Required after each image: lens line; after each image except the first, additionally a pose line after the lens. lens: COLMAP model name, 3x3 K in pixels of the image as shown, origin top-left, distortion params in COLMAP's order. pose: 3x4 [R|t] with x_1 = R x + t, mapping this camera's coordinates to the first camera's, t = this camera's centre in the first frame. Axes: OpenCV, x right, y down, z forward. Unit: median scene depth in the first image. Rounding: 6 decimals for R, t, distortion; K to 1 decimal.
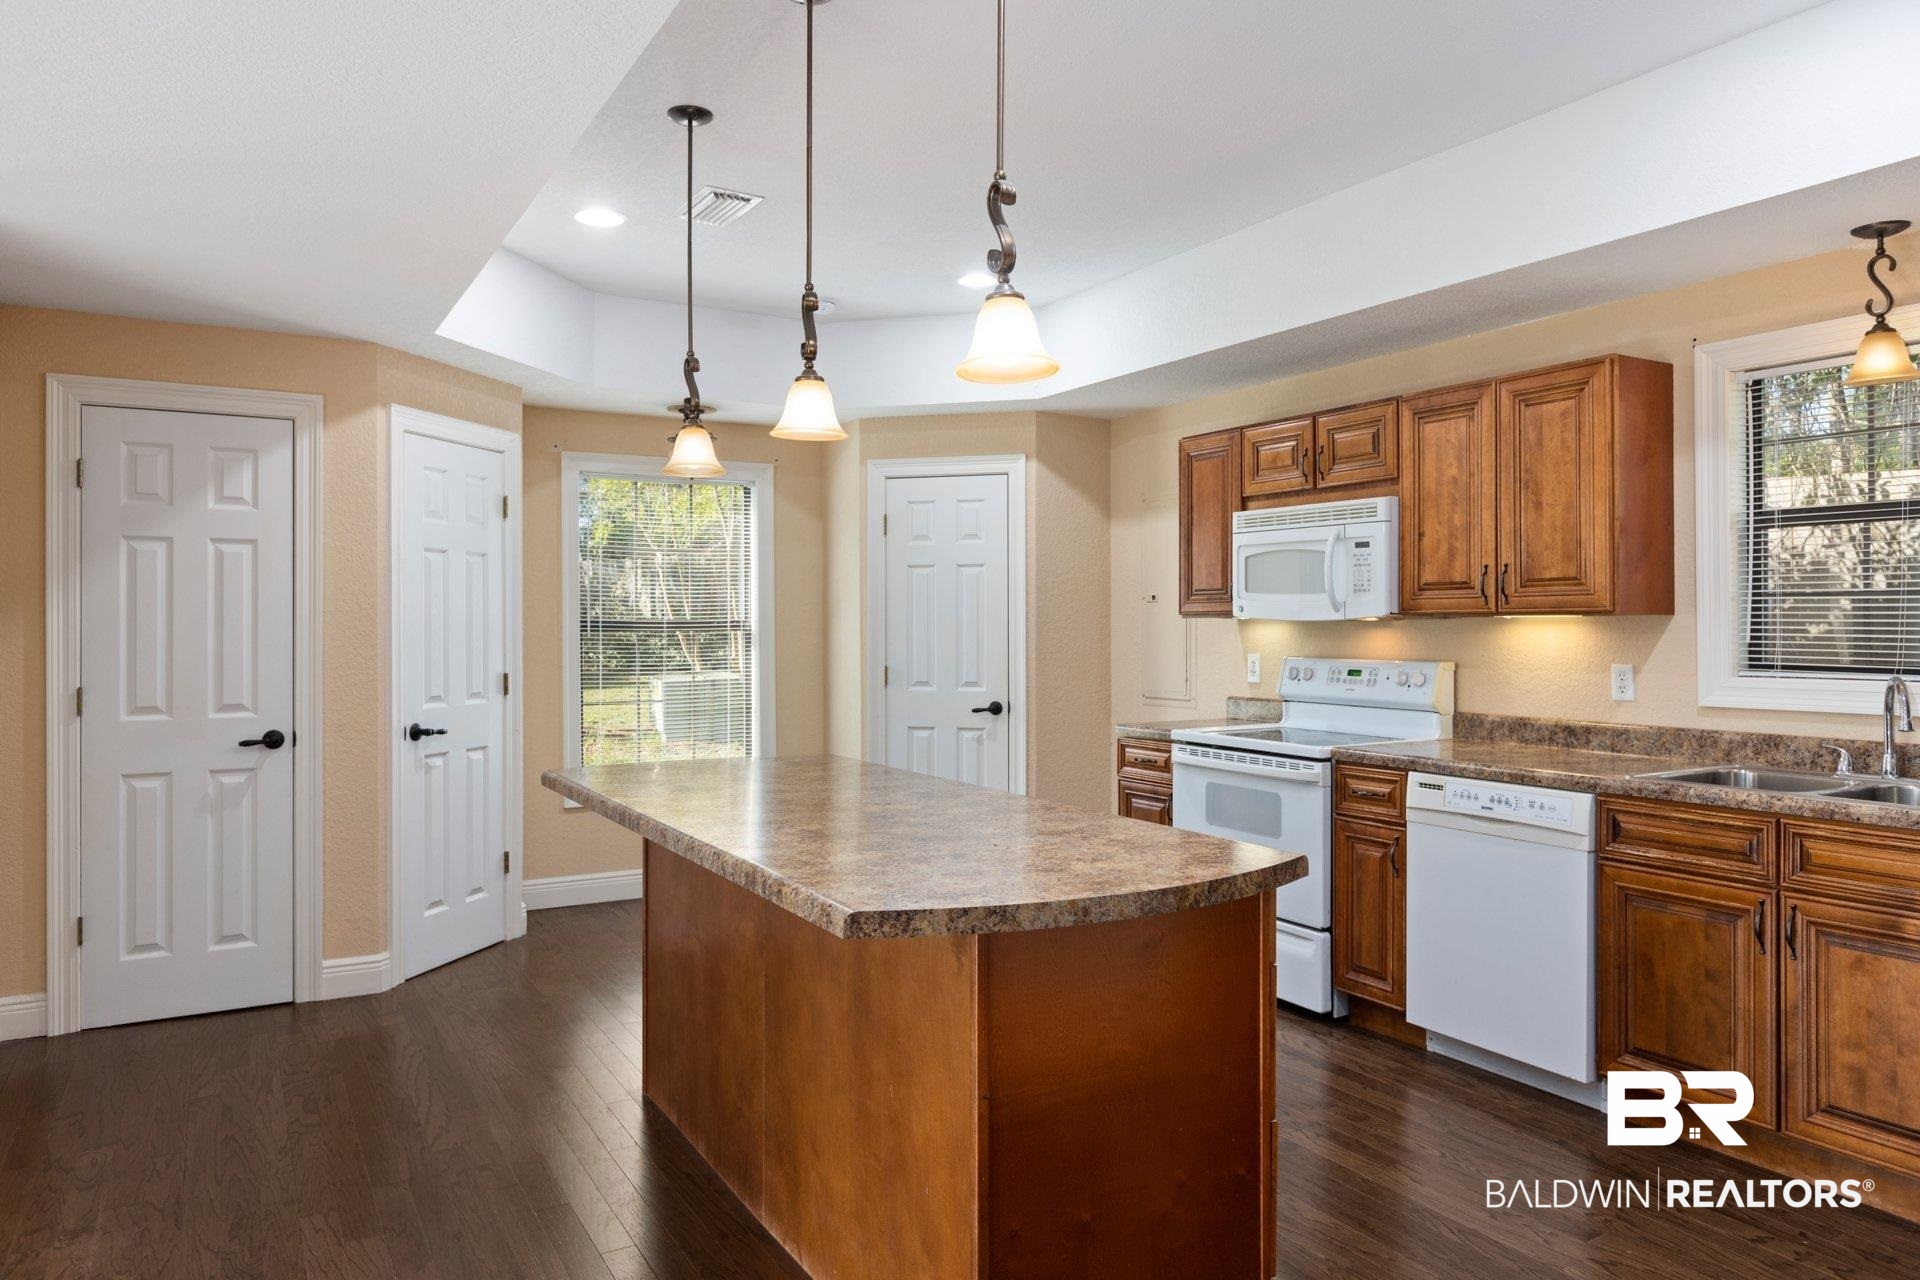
lens RADIAL K [[1297.7, 0, 955.2], [0, 1297.7, 625.7], [0, 0, 1]] dist [0.002486, -0.005210]
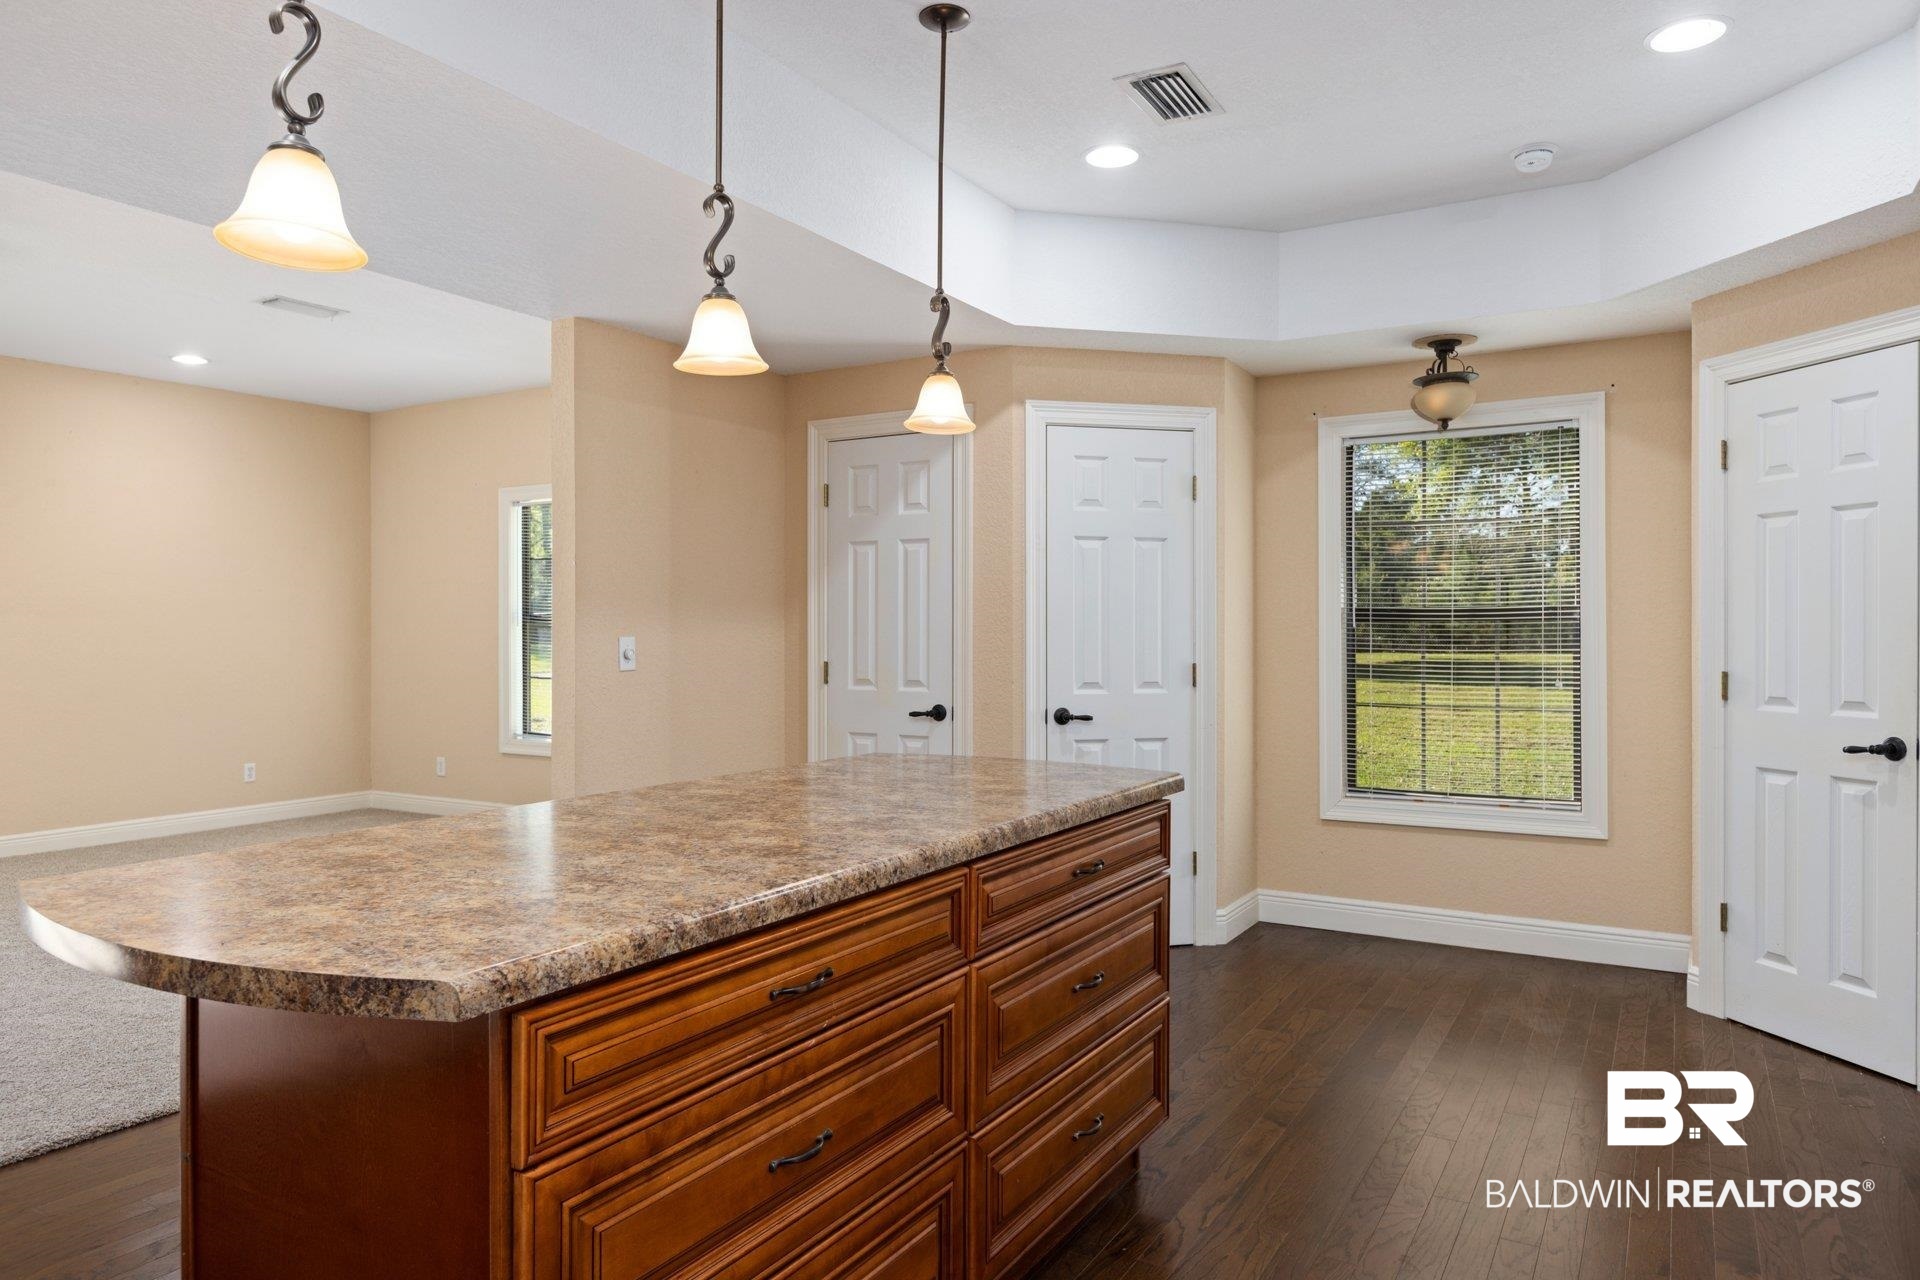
lens RADIAL K [[1224.5, 0, 979.0], [0, 1224.5, 612.4], [0, 0, 1]] dist [0.025167, -0.002415]
pose [[0.488055, -0.011478, -0.872737, 0.433043], [-0.000524, 0.999909, -0.013443, 0.014200], [0.872812, 0.007018, 0.488005, 0.512438]]
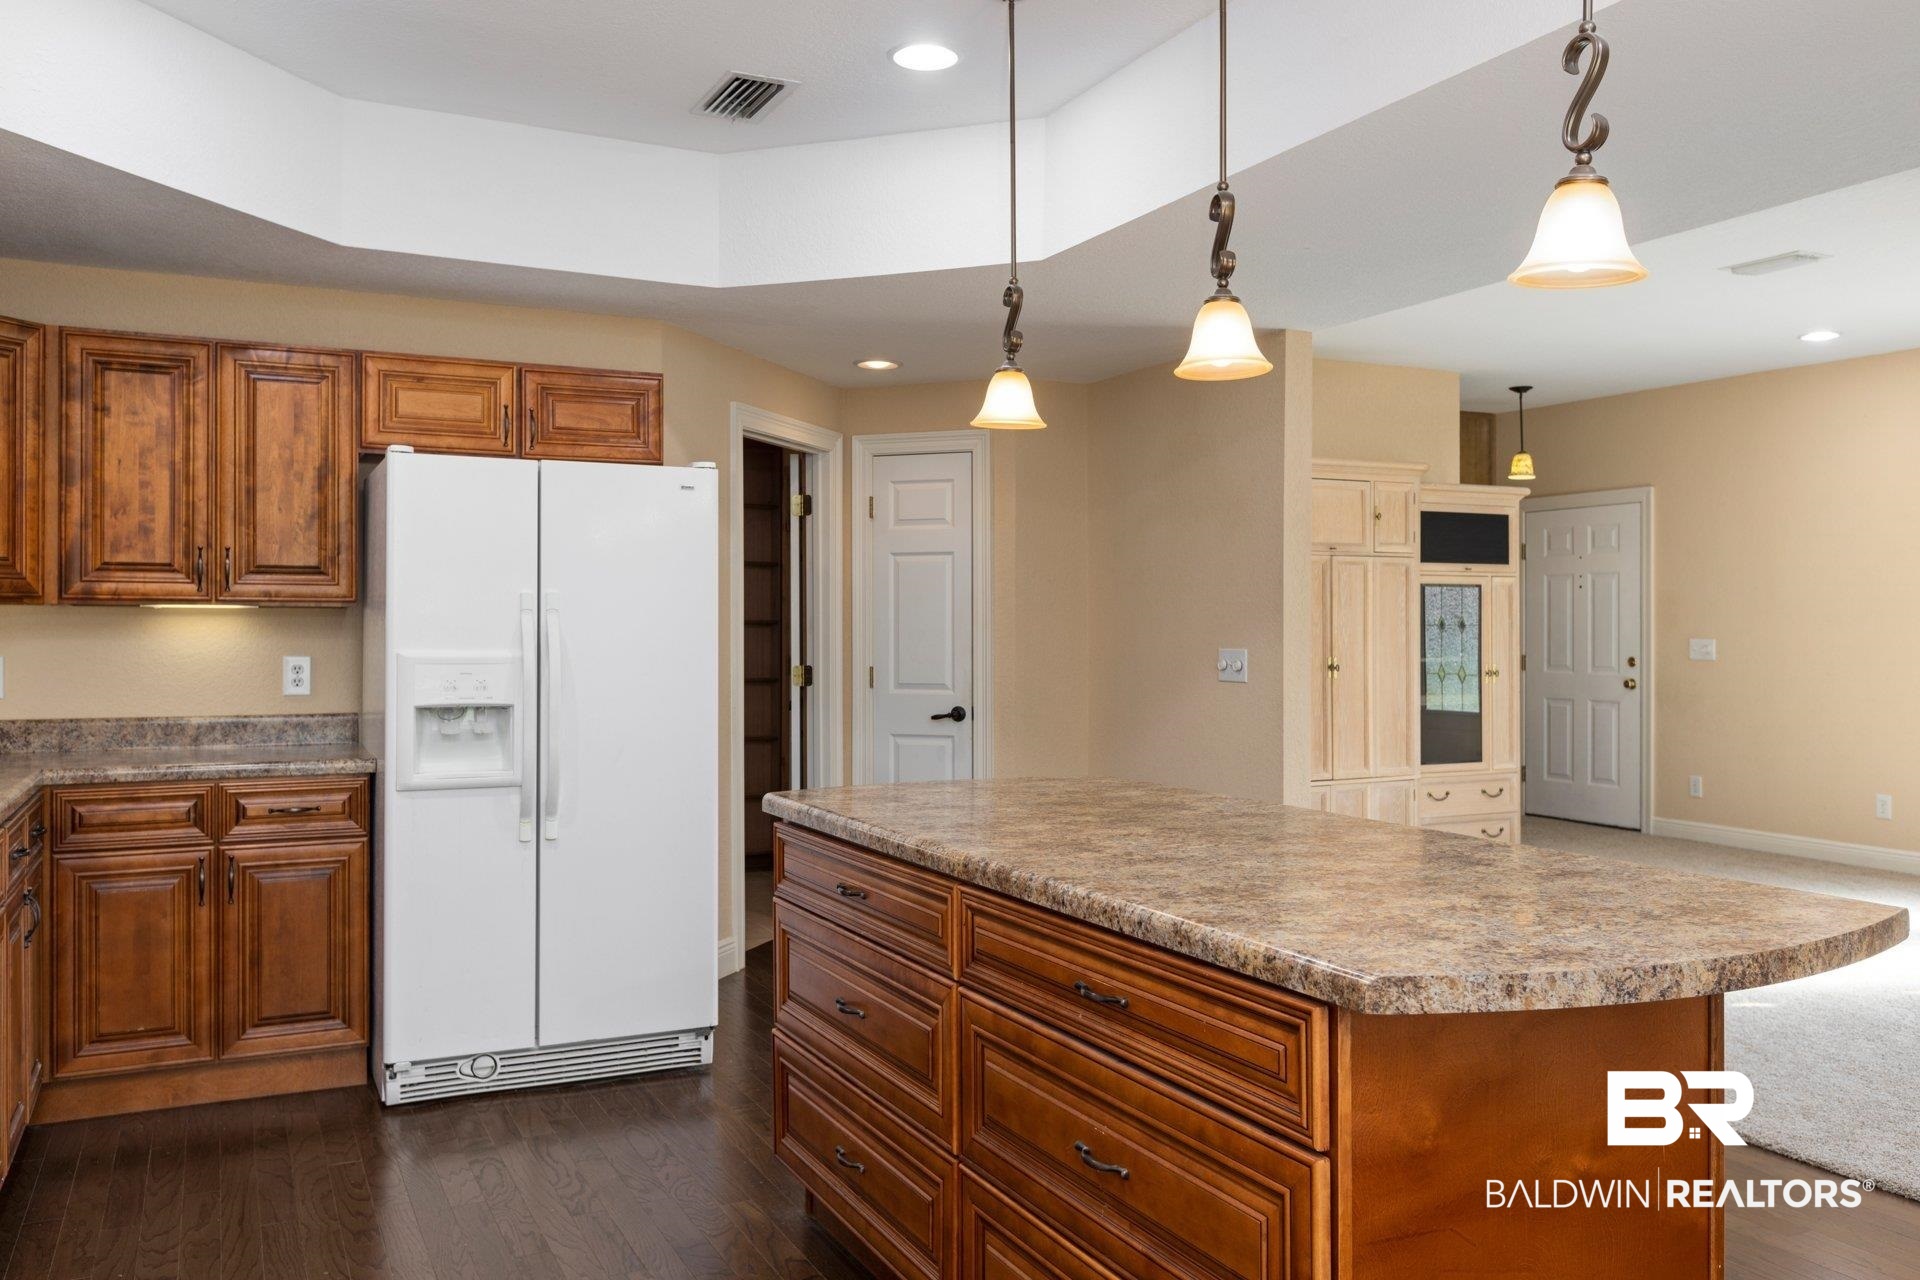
lens RADIAL K [[1490.4, 0, 958.6], [0, 1490.4, 631.8], [0, 0, 1]] dist [0.008837, -0.018495]
pose [[-0.996967, 0.000316, 0.077825, -0.014731], [0.000386, 1.000000, 0.000876, 0.010644], [-0.077825, 0.000903, -0.996967, 1.277666]]
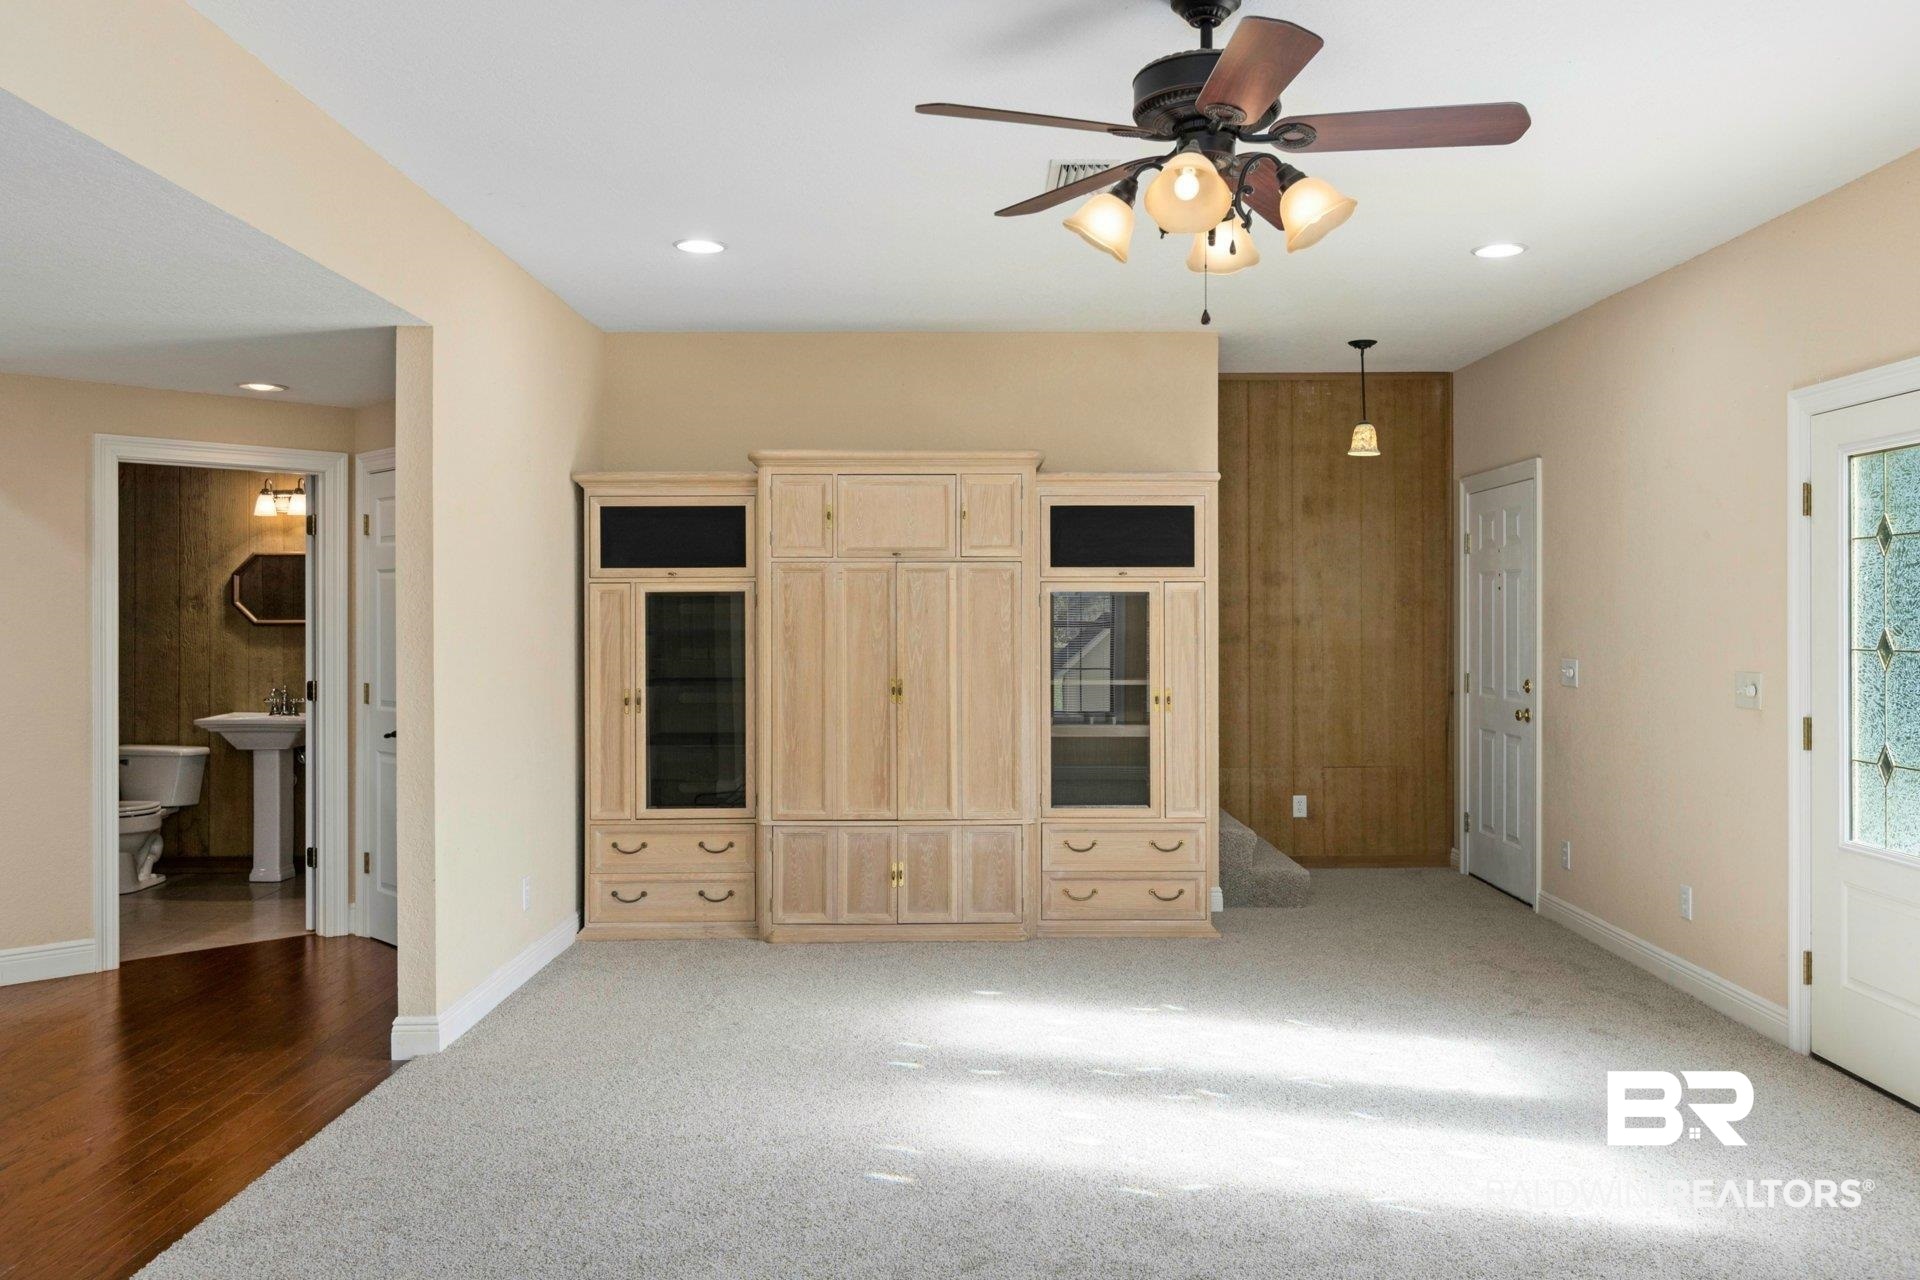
lens RADIAL K [[1490.4, 0, 986.8], [0, 1490.4, 624.7], [0, 0, 1]] dist [0.008837, -0.018495]
pose [[-0.871699, -0.002012, 0.490038, -1.090332], [-0.000549, 0.999995, 0.003130, -0.016805], [-0.490042, 0.002460, -0.871695, 0.800712]]
